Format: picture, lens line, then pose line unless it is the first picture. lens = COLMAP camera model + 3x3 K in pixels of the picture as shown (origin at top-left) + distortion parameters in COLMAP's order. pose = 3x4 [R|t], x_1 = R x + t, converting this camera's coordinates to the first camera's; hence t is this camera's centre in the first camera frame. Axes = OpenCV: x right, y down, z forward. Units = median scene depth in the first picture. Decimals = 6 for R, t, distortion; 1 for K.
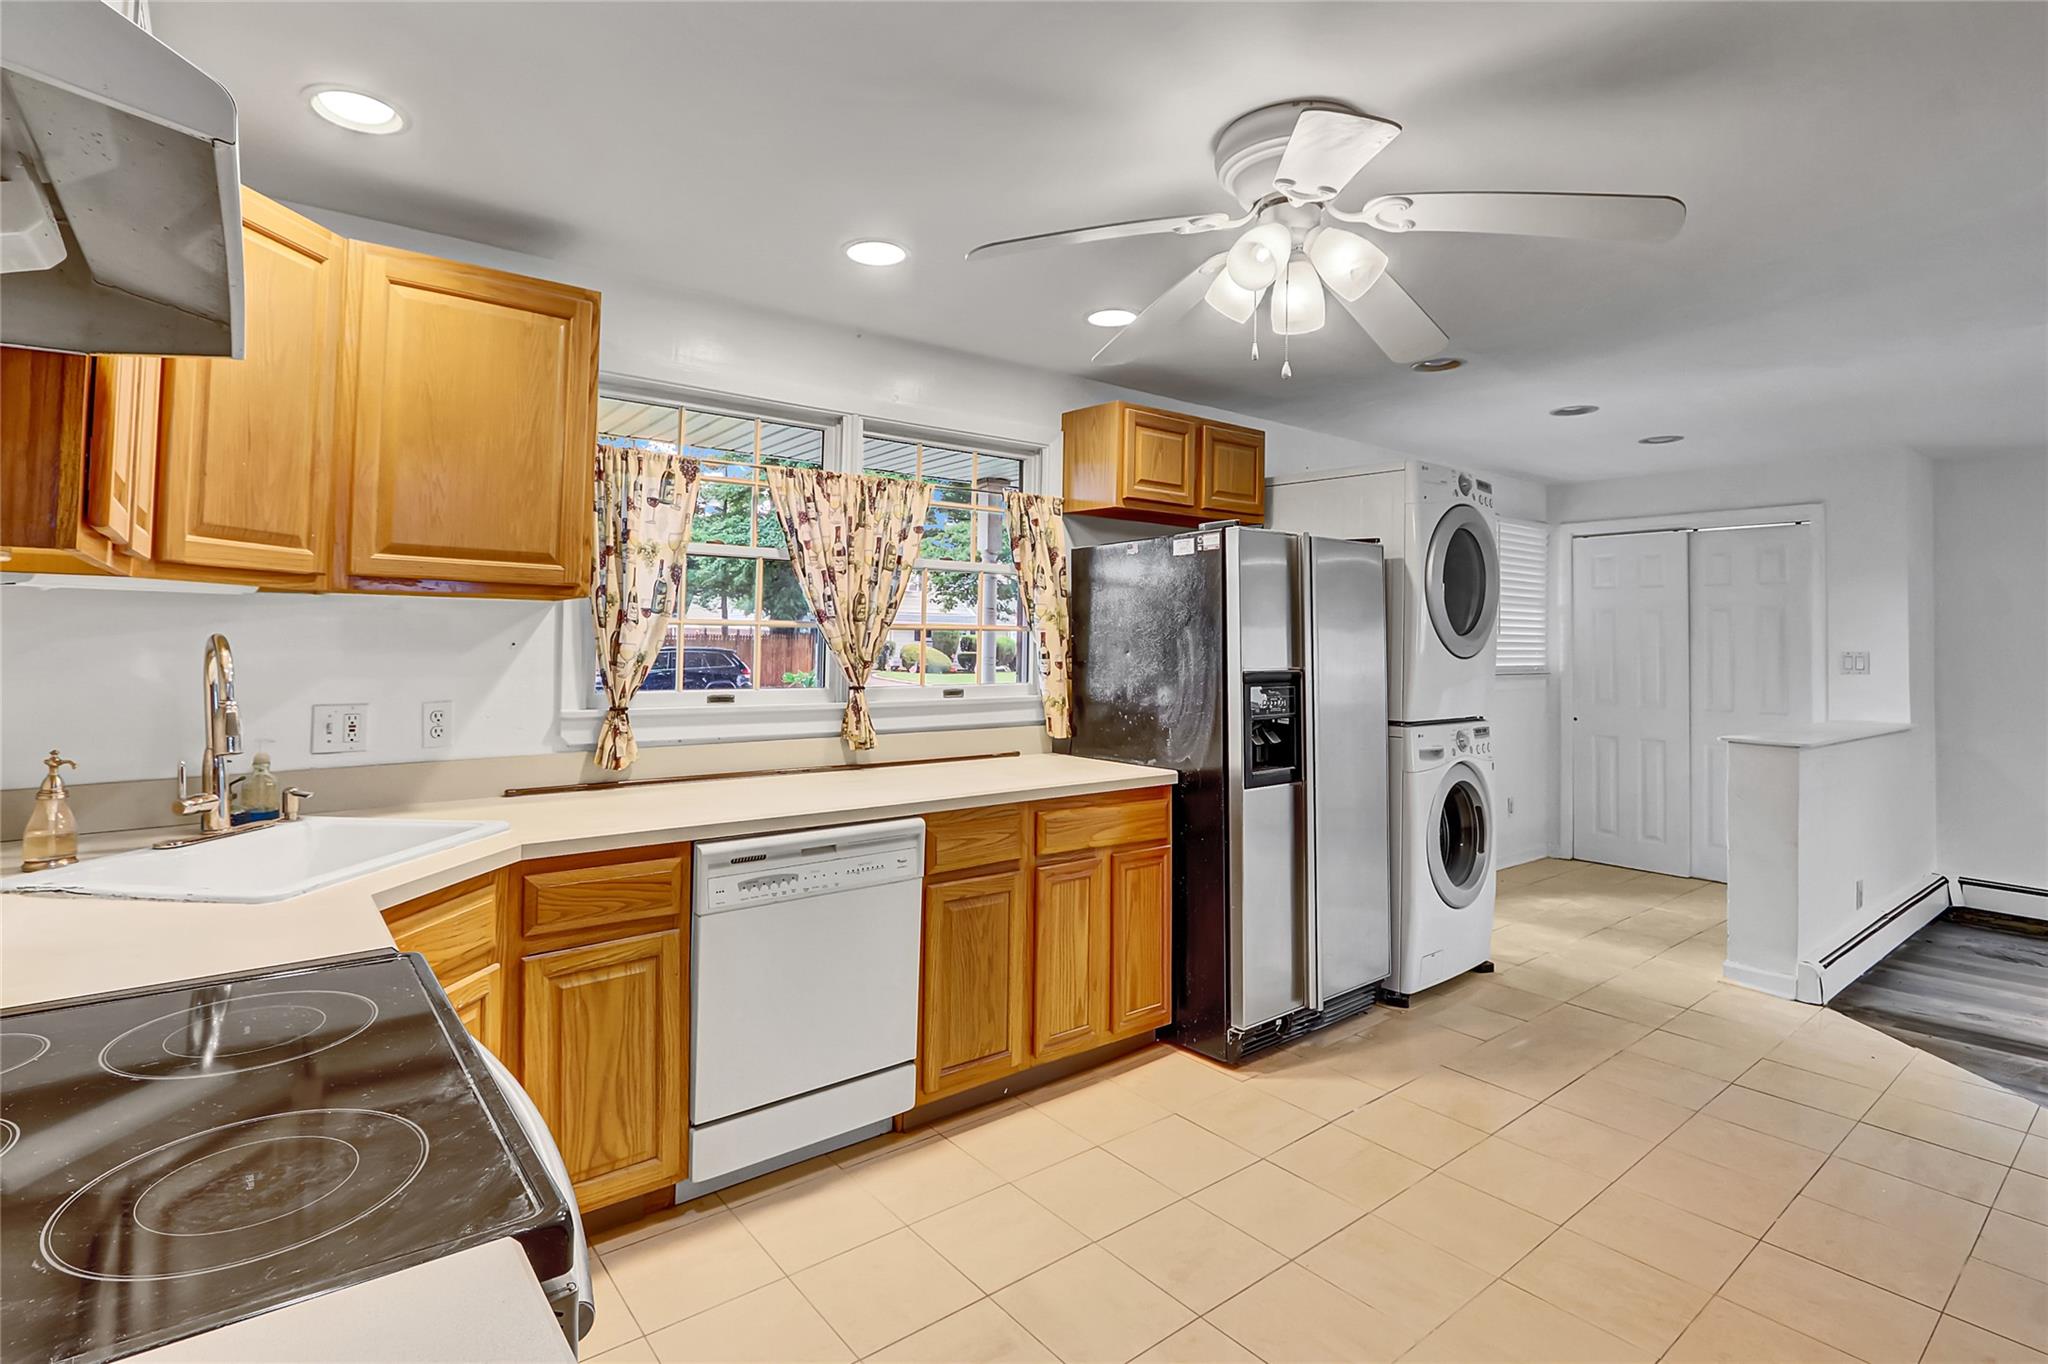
lens RADIAL K [[961.6, 0, 979.0], [0, 961.6, 611.0], [0, 0, 1]] dist [-0.019141, 0.003819]
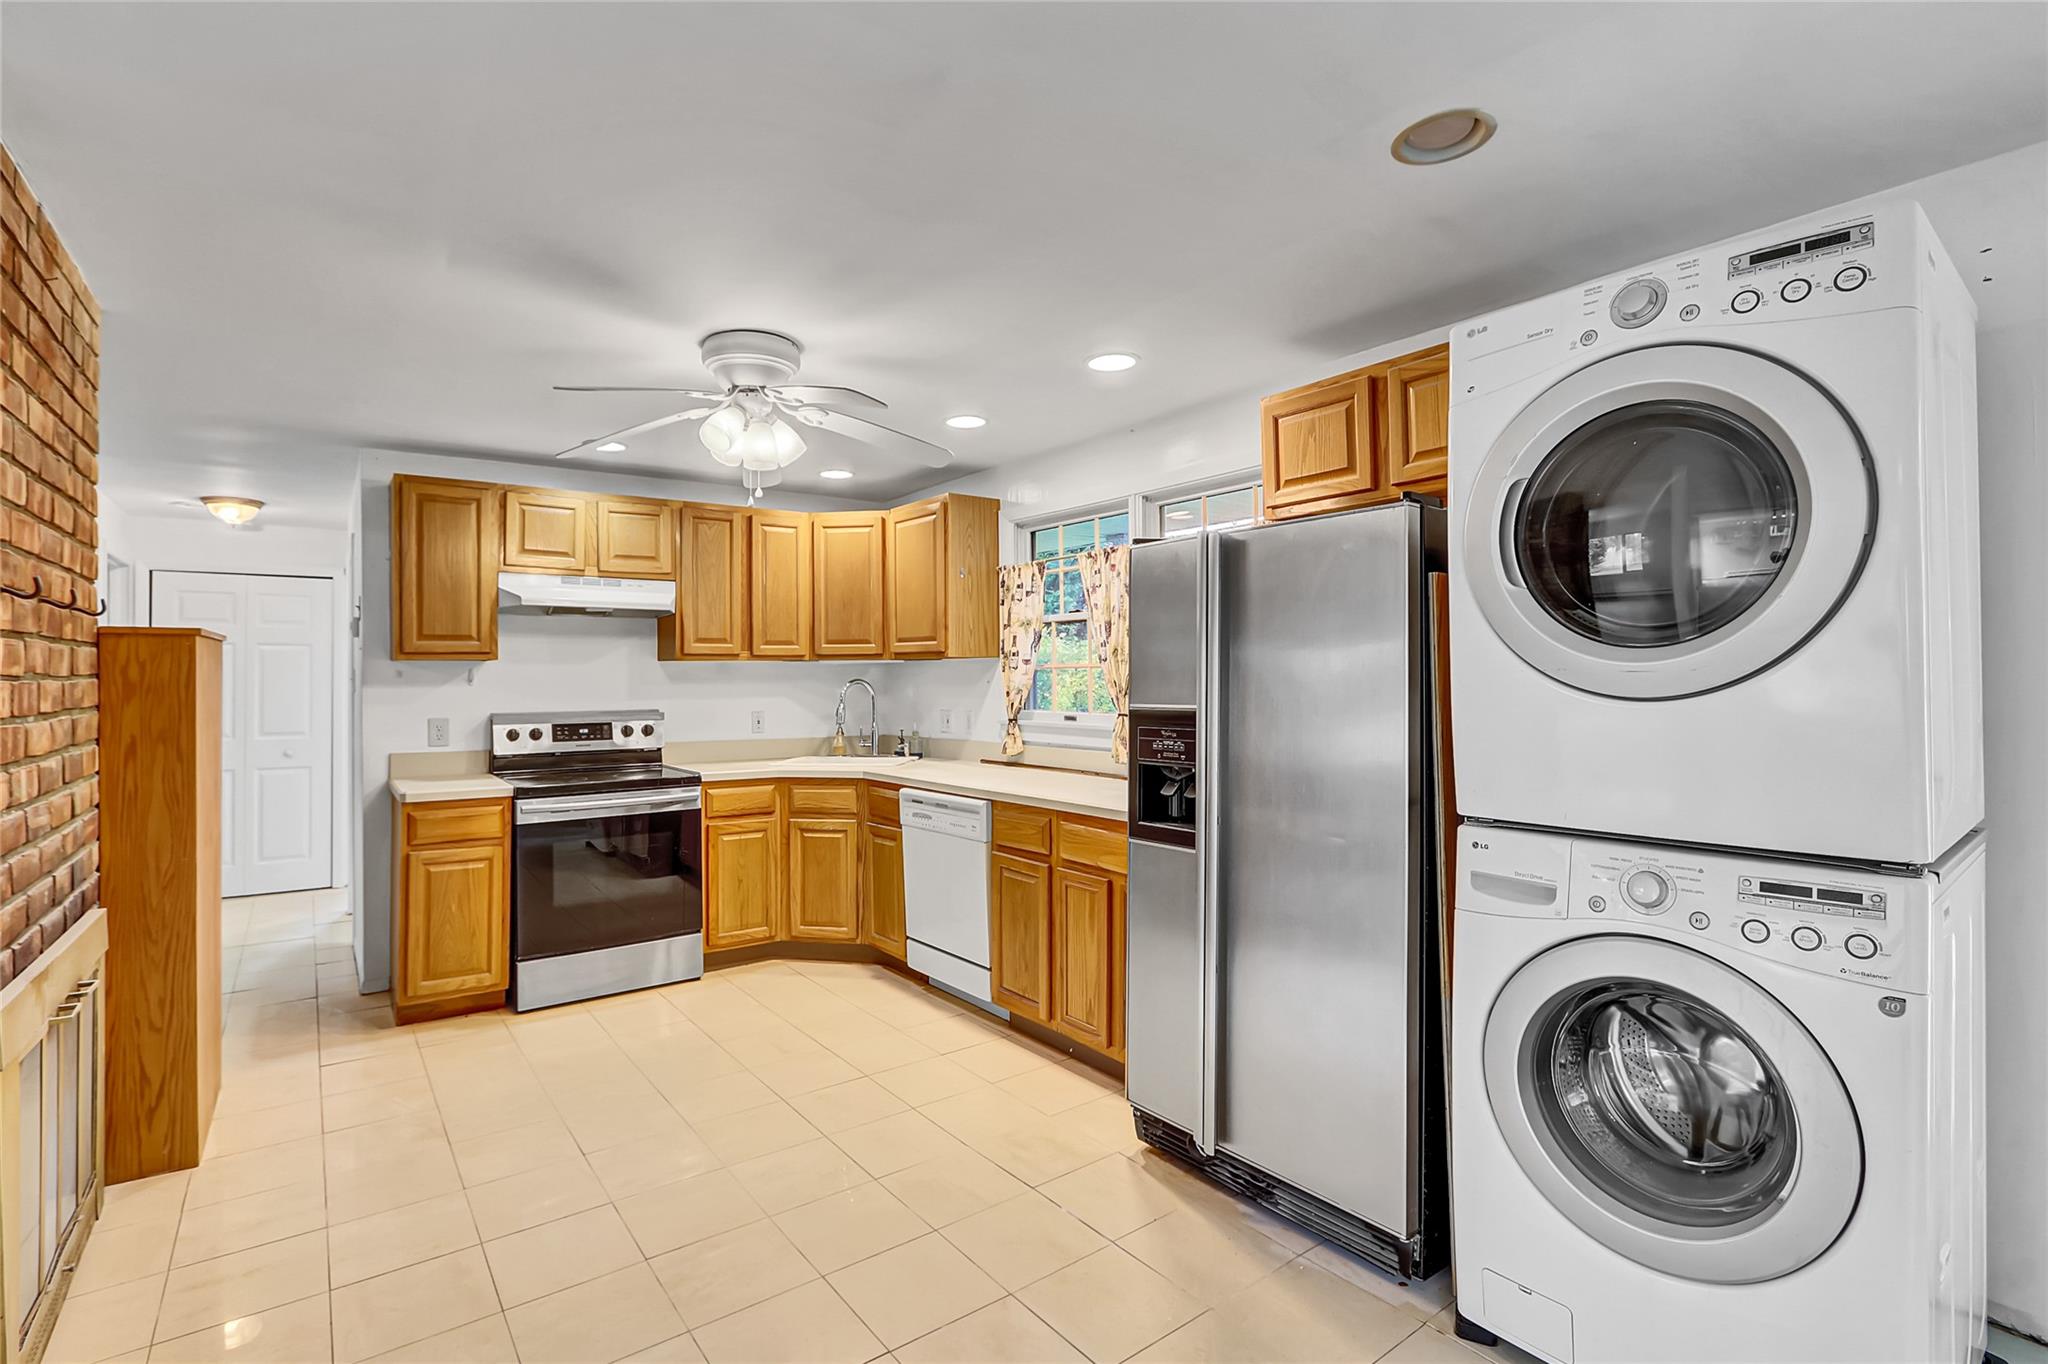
lens RADIAL K [[961.6, 0, 1017.0], [0, 961.6, 665.3], [0, 0, 1]] dist [-0.019141, 0.003819]
pose [[0.005478, -0.023258, -0.999714, 1.329707], [0.038184, 0.999005, -0.023032, 0.045631], [0.999256, -0.038047, 0.006360, 1.006804]]
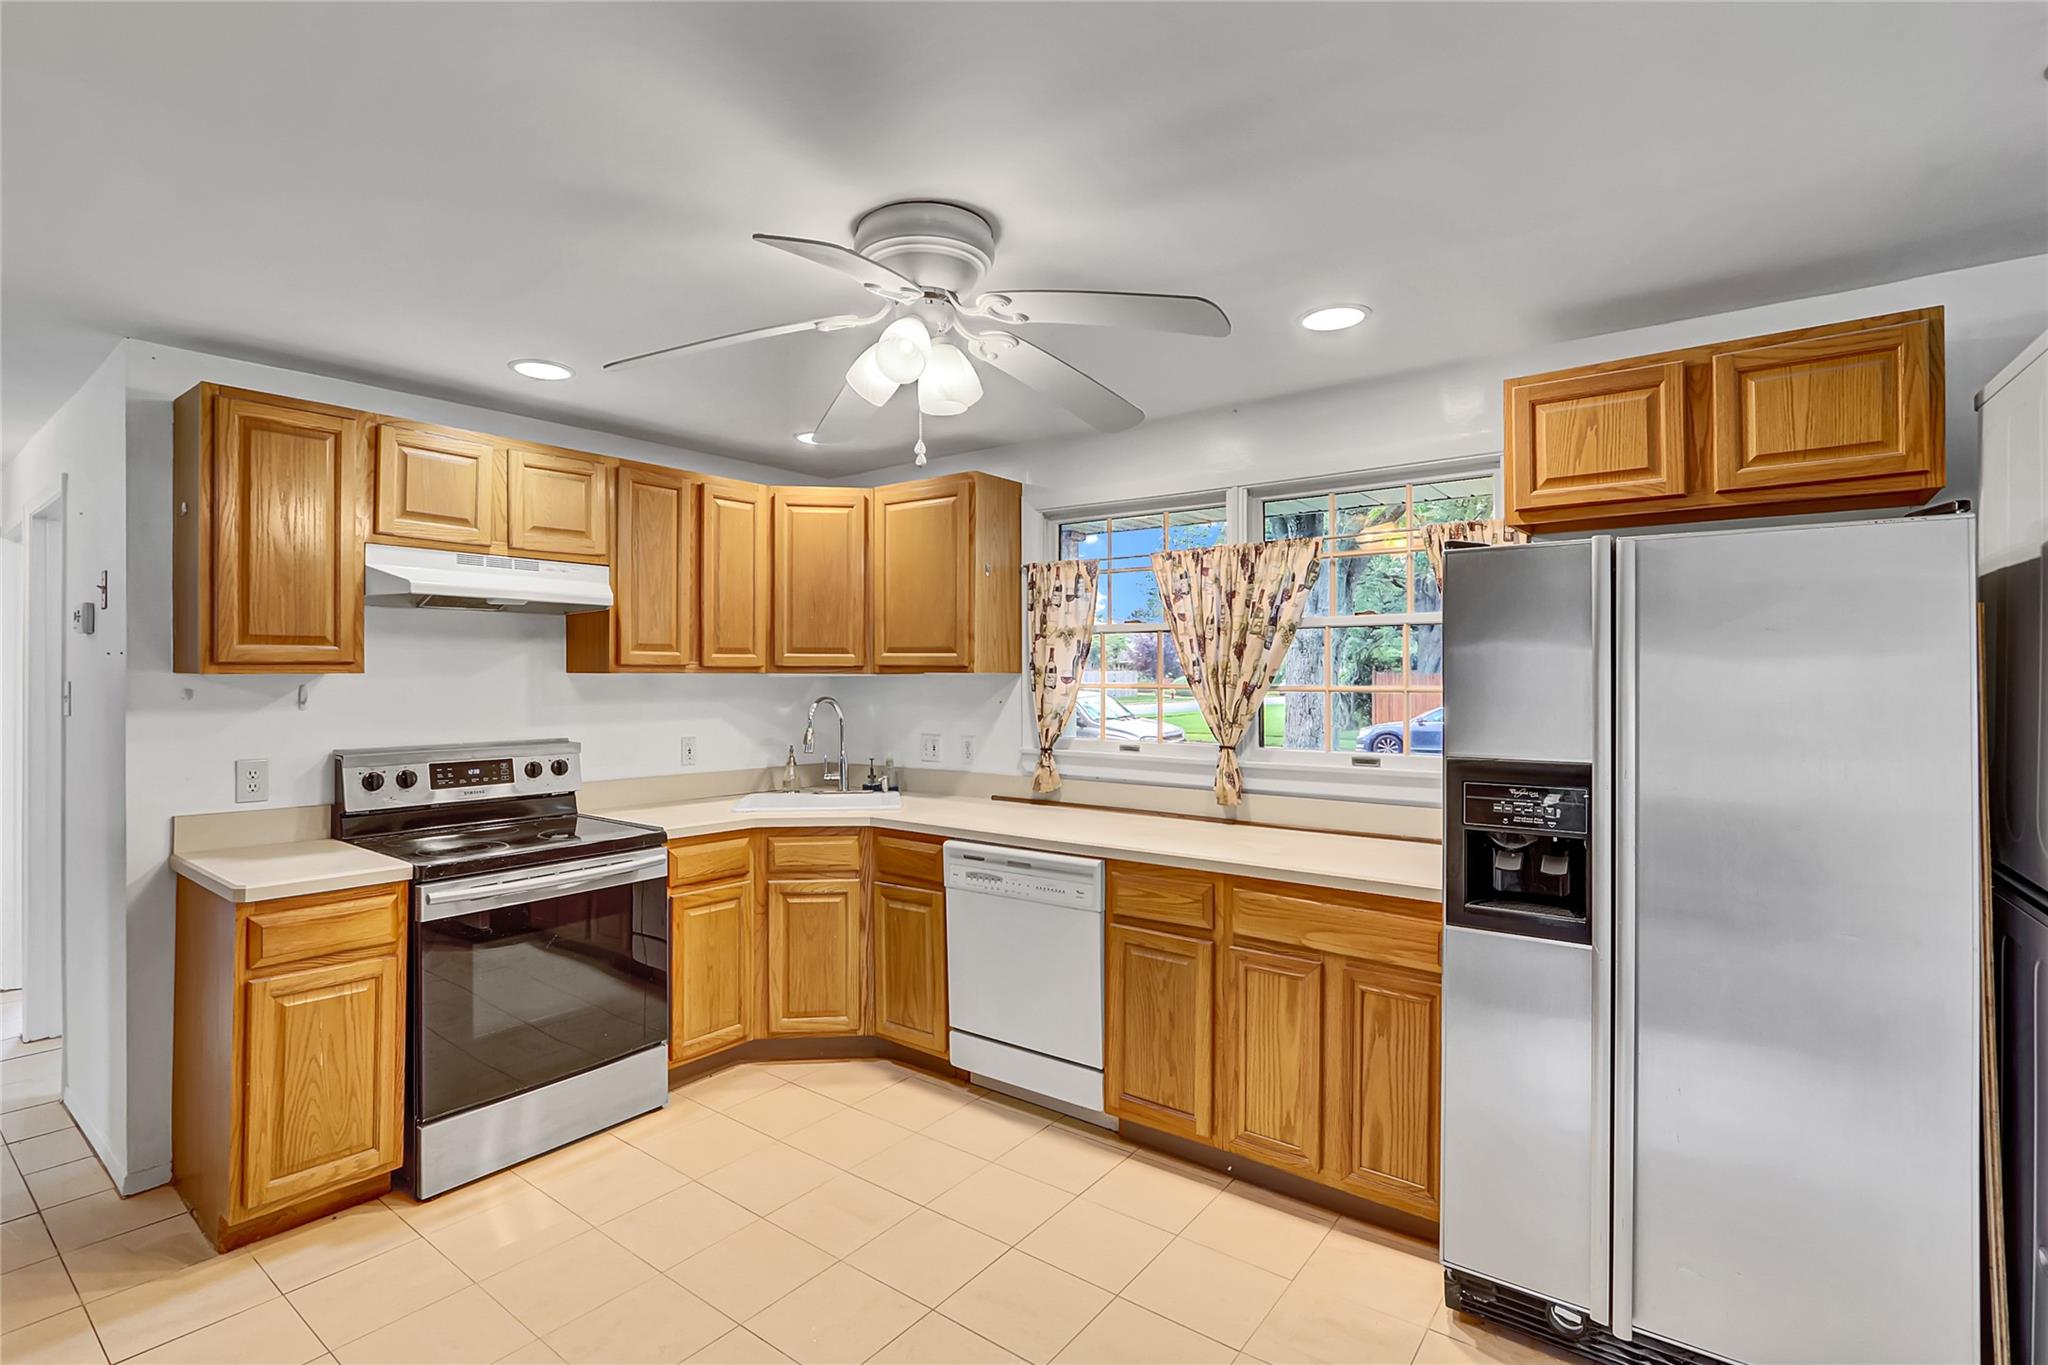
lens RADIAL K [[961.6, 0, 1010.5], [0, 961.6, 669.4], [0, 0, 1]] dist [-0.019141, 0.003819]
pose [[0.274576, -0.015475, -0.961441, 0.972695], [0.030587, 0.999505, -0.007352, -0.006012], [0.961079, -0.027389, 0.274914, 0.568682]]
